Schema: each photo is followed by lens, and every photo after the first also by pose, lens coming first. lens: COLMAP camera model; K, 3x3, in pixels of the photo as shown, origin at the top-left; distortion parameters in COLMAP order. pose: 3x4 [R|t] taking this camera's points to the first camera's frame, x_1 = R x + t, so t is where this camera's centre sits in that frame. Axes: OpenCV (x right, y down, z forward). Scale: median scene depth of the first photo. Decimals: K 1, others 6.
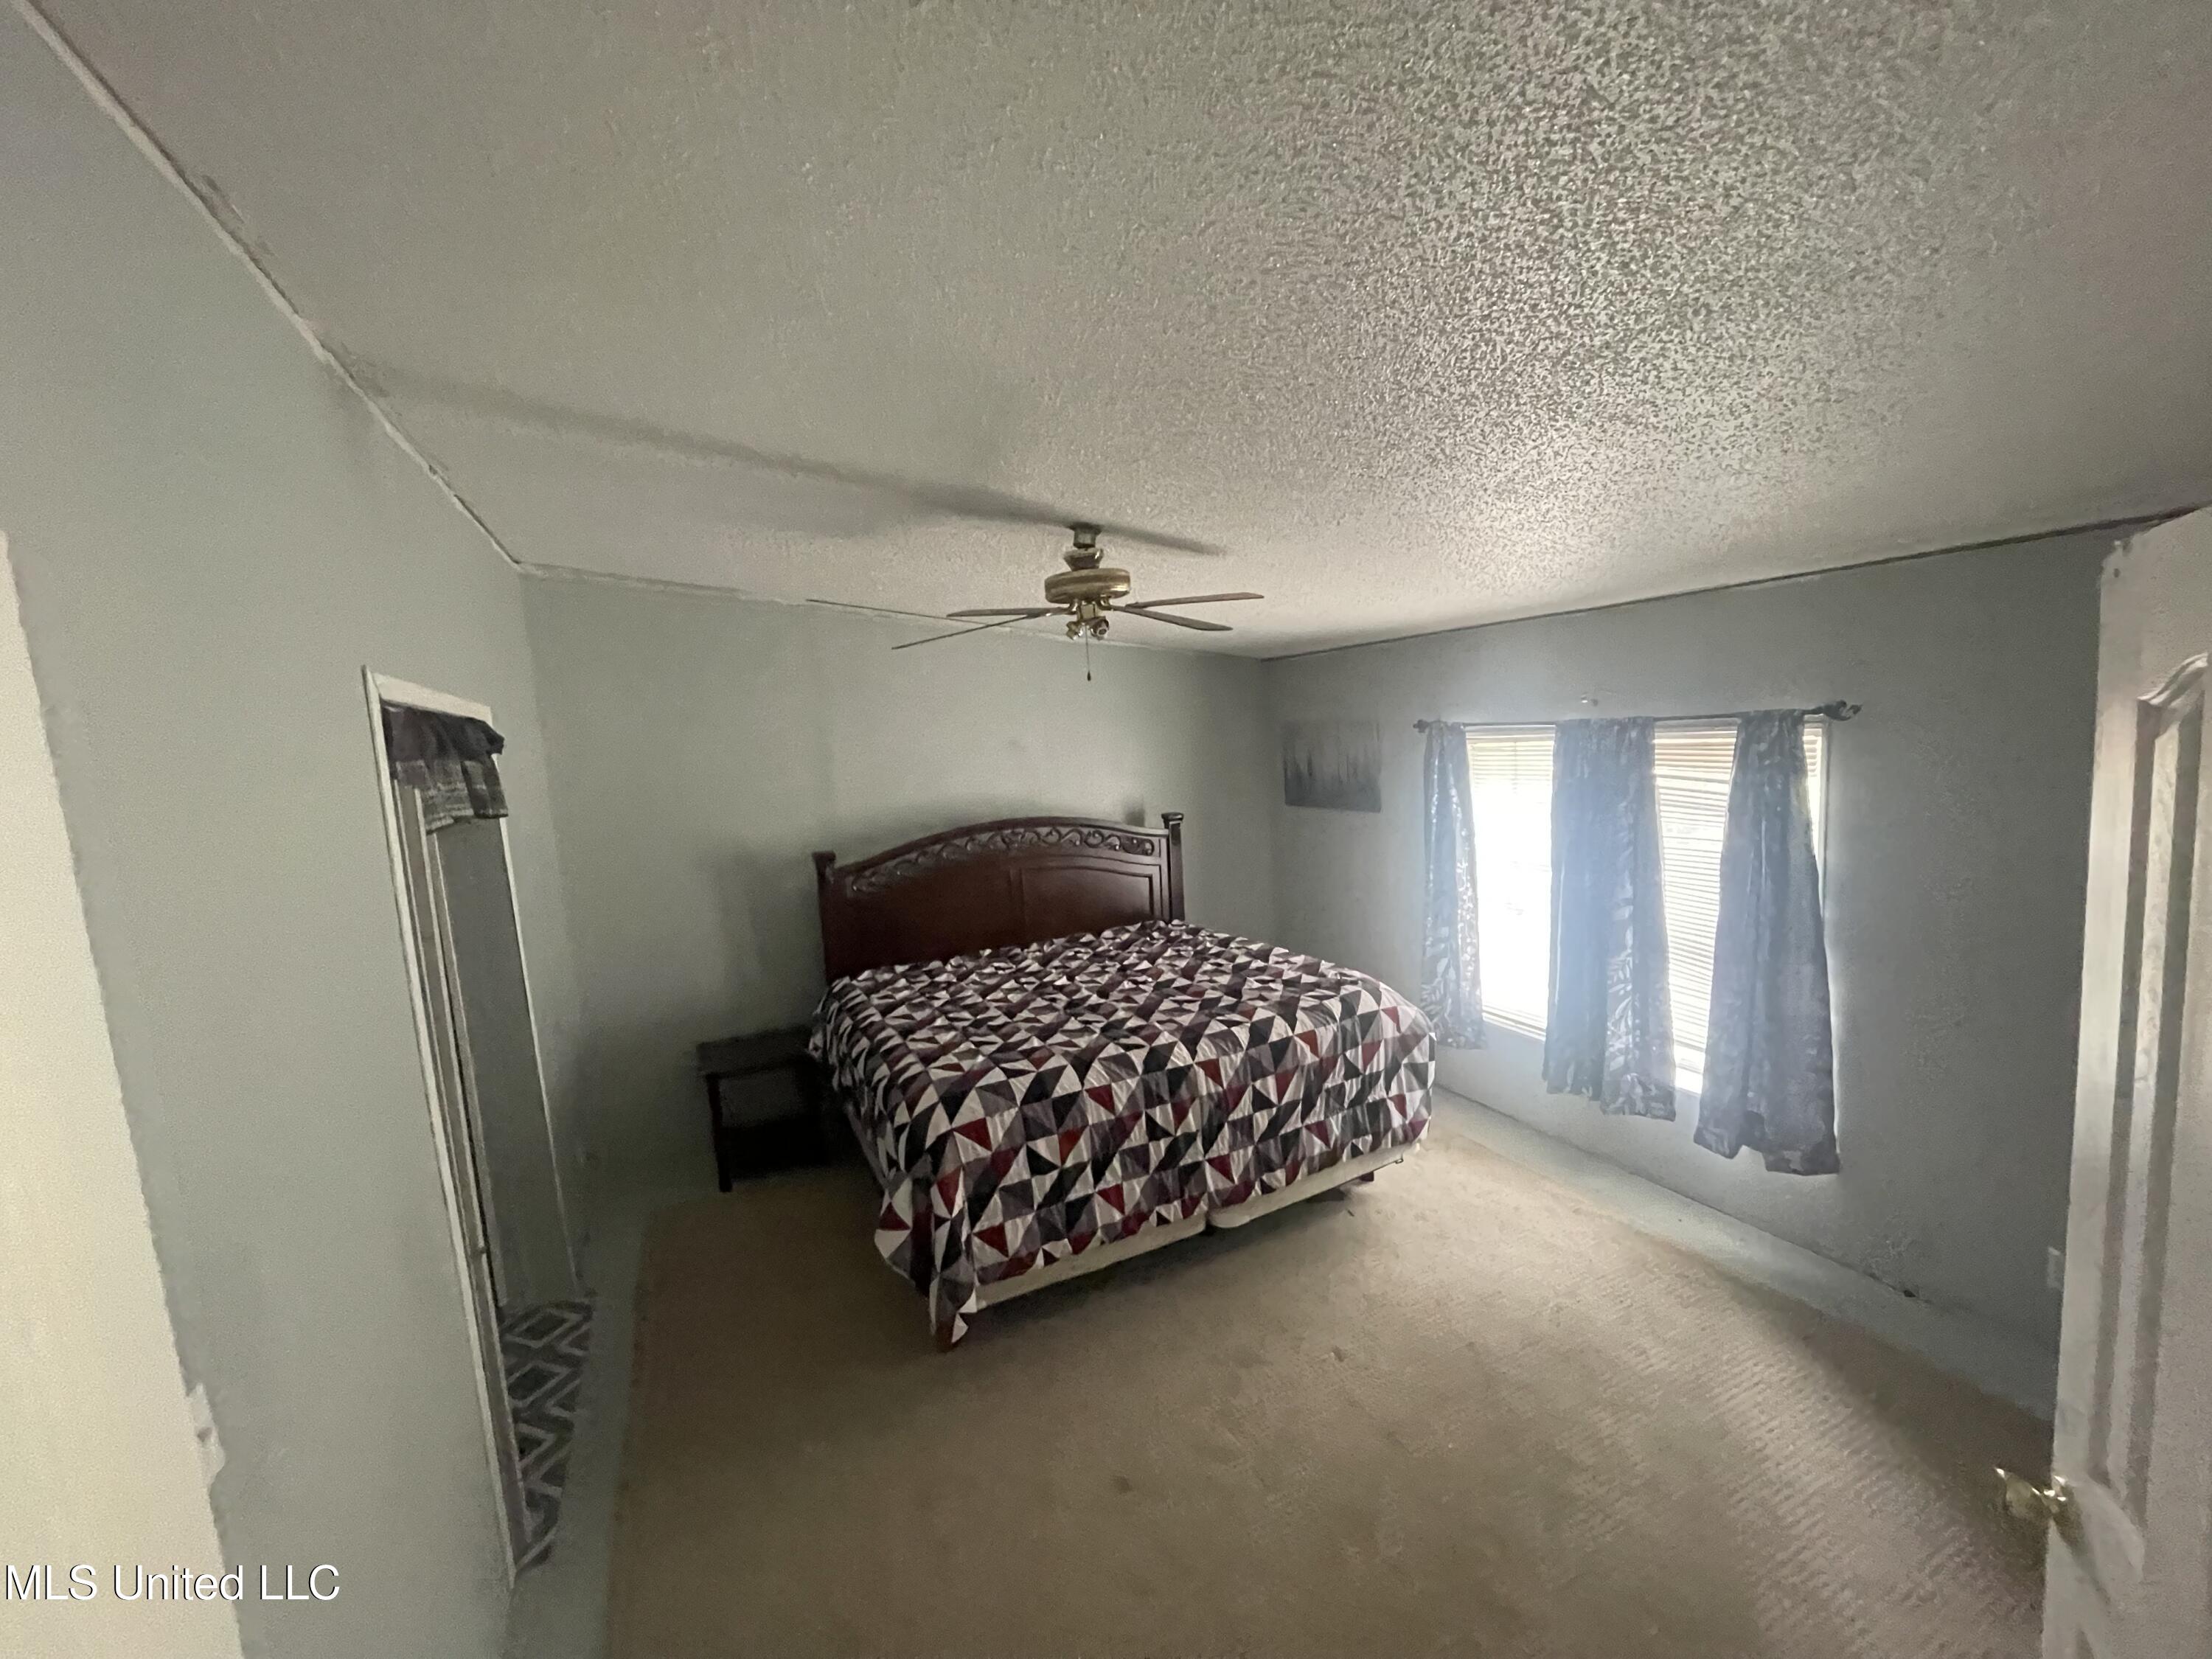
lens RADIAL K [[889.7, 0, 1103.0], [0, 889.7, 825.6], [0, 0, 1]] dist [-0.004348, -0.000213]
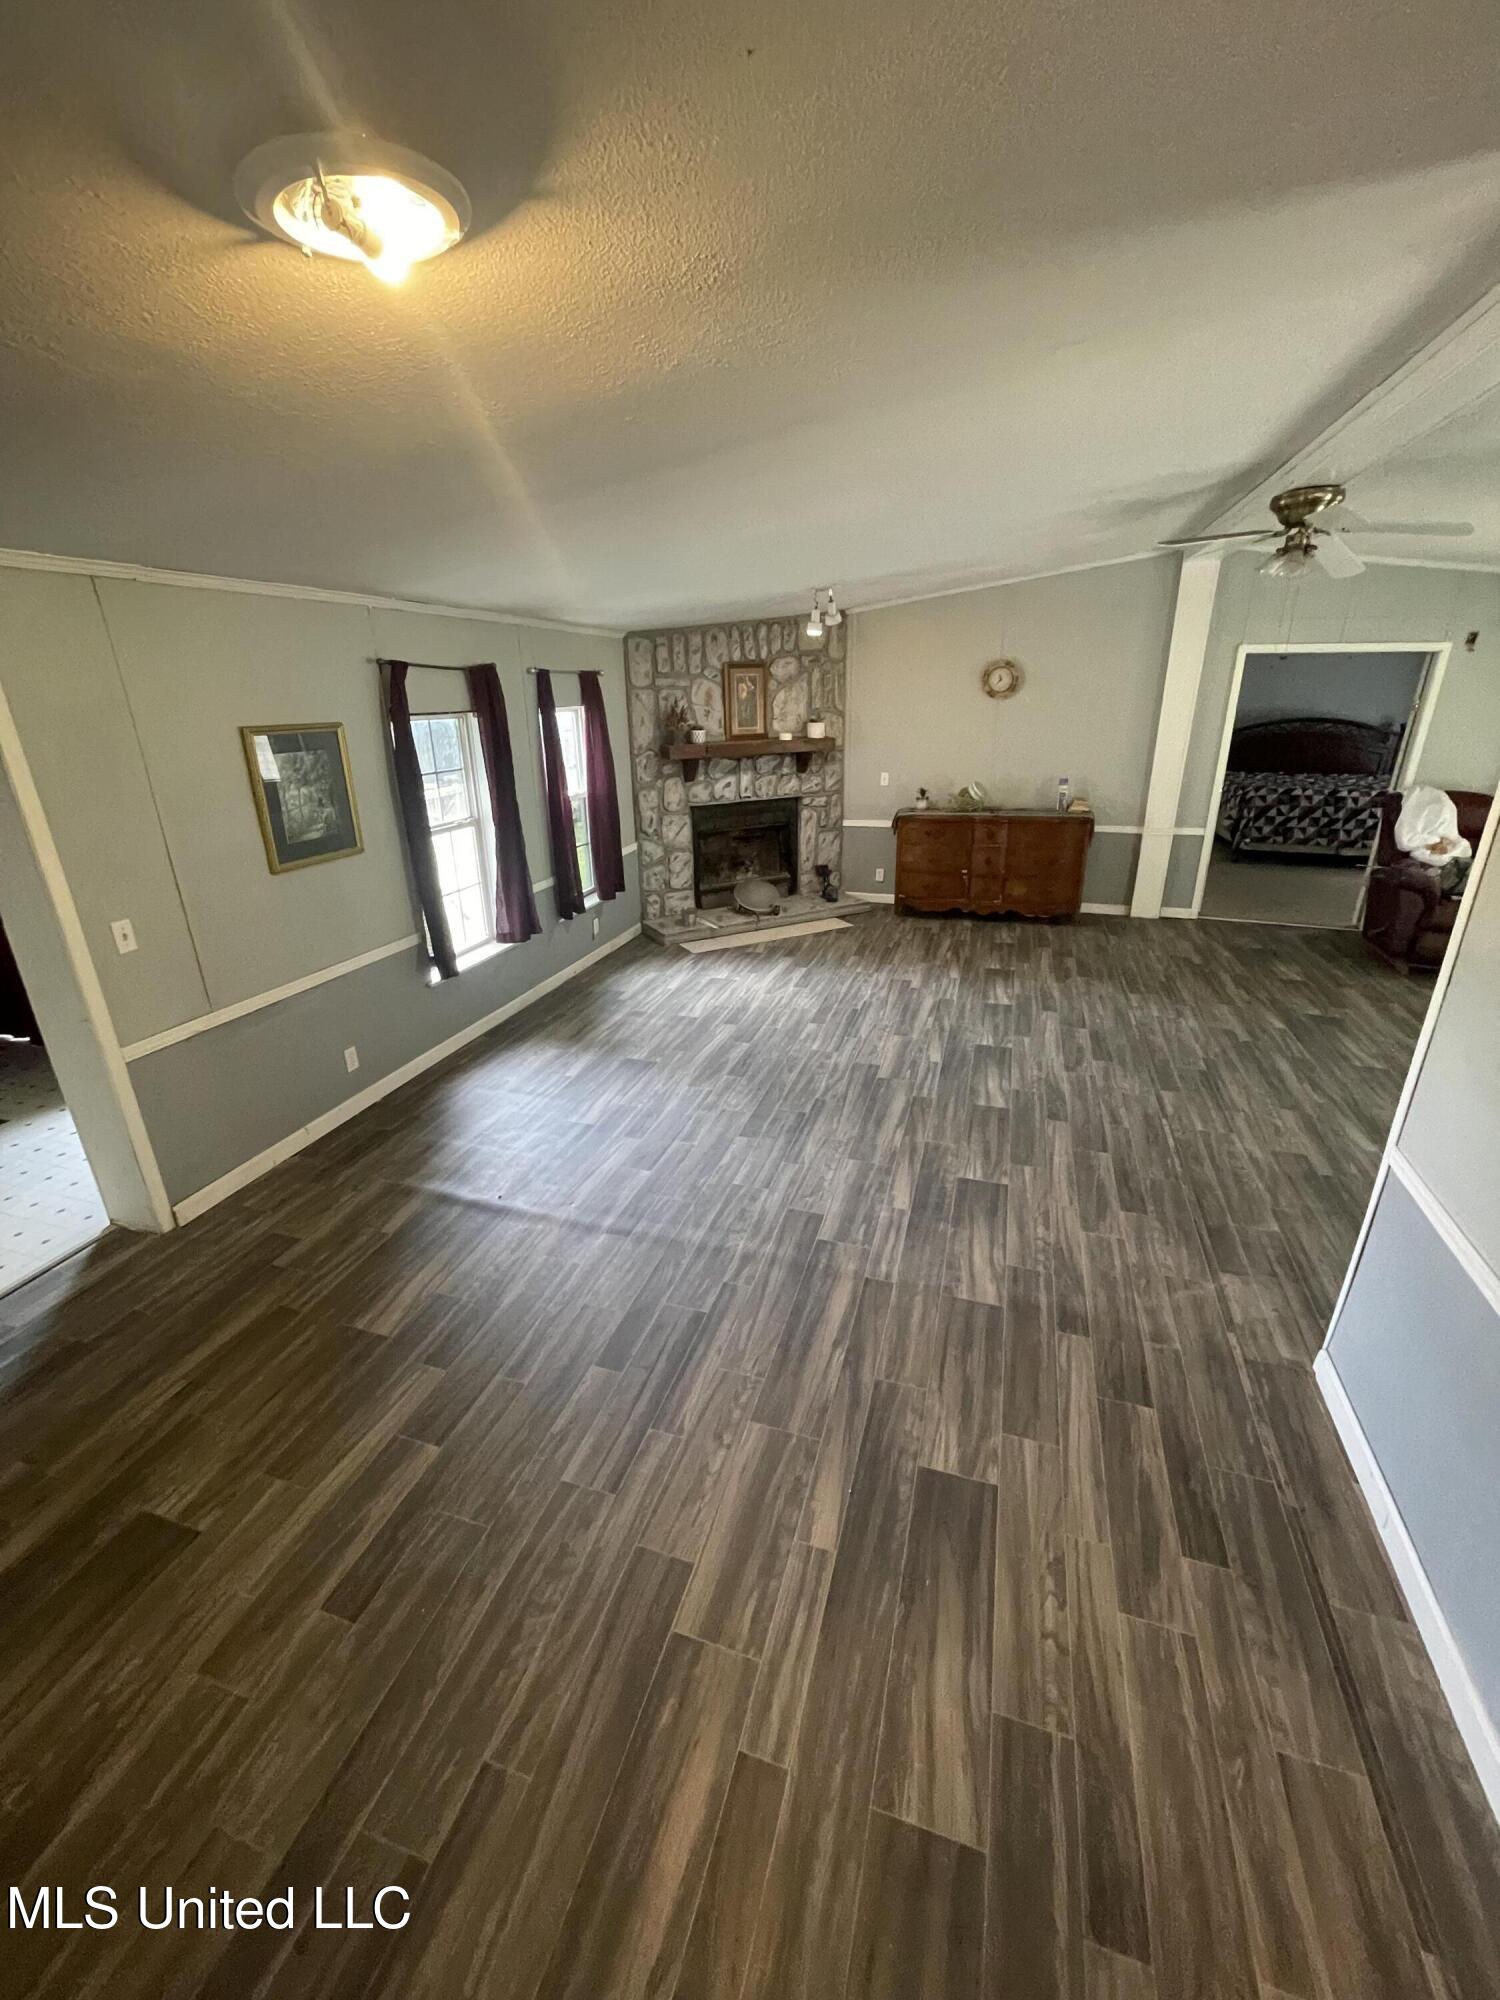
lens RADIAL K [[804.4, 0, 748.4], [0, 804.4, 997.6], [0, 0, 1]] dist [-0.004348, -0.000213]
pose [[0.738487, 0.297858, -0.604912, 0.447253], [-0.115451, 0.939747, 0.321787, 0.267797], [0.664311, -0.167798, 0.728379, -2.445634]]
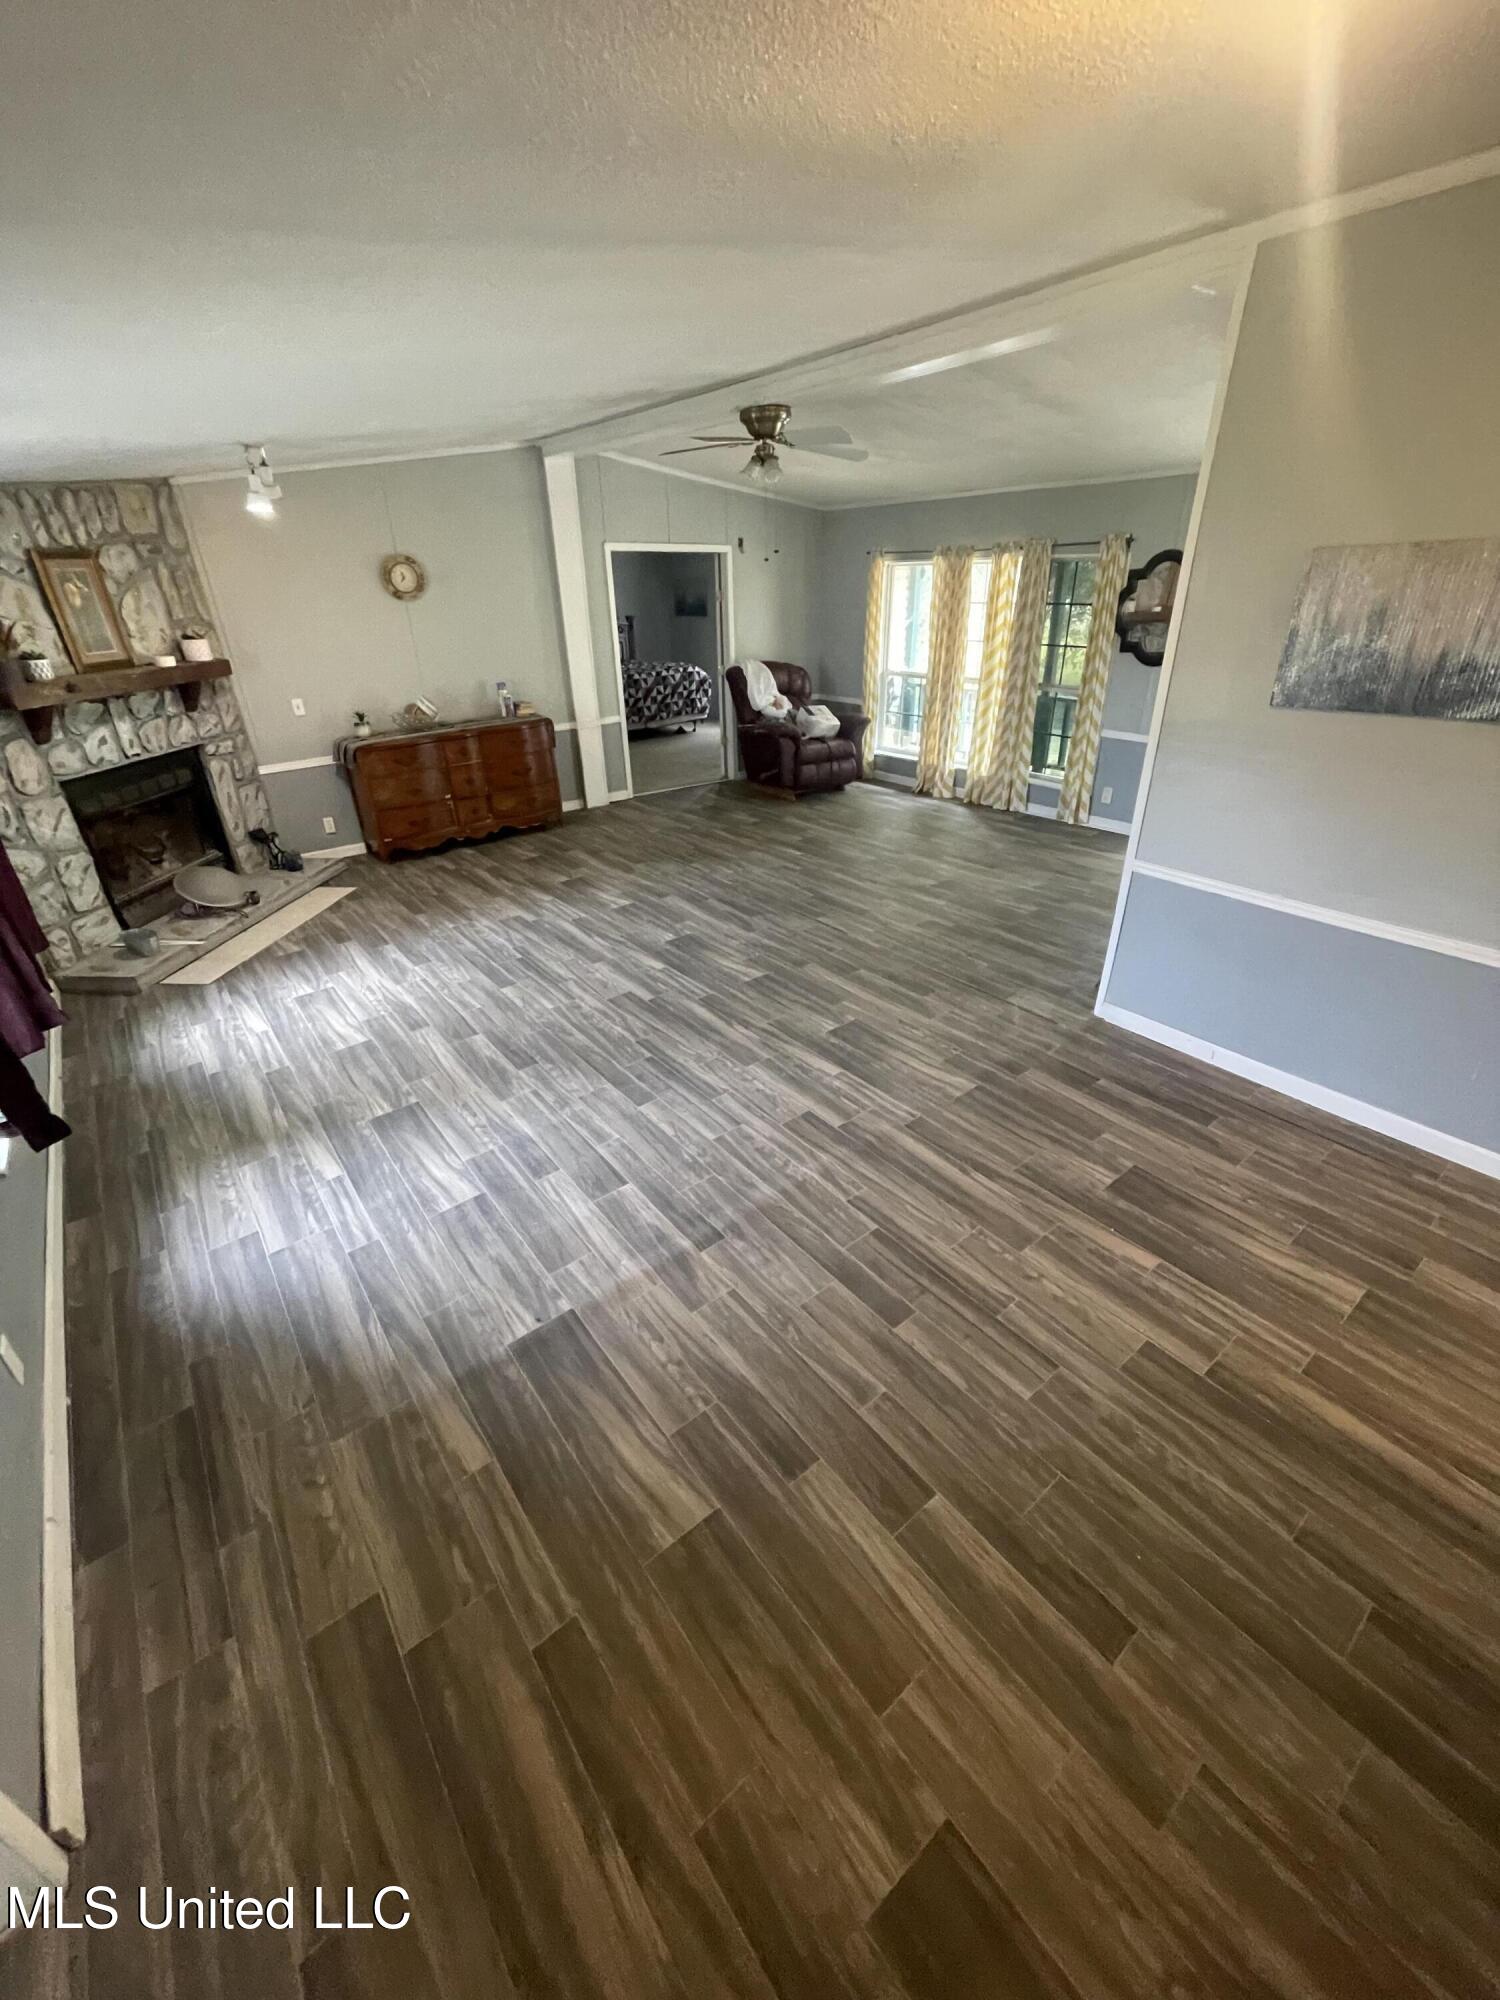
lens RADIAL K [[804.4, 0, 753.8], [0, 804.4, 993.9], [0, 0, 1]] dist [-0.004348, -0.000213]
pose [[0.971237, -0.063455, 0.229503, -0.285694], [-0.019667, 0.939167, 0.342898, 0.341250], [-0.237300, -0.337549, 0.910906, -2.562530]]
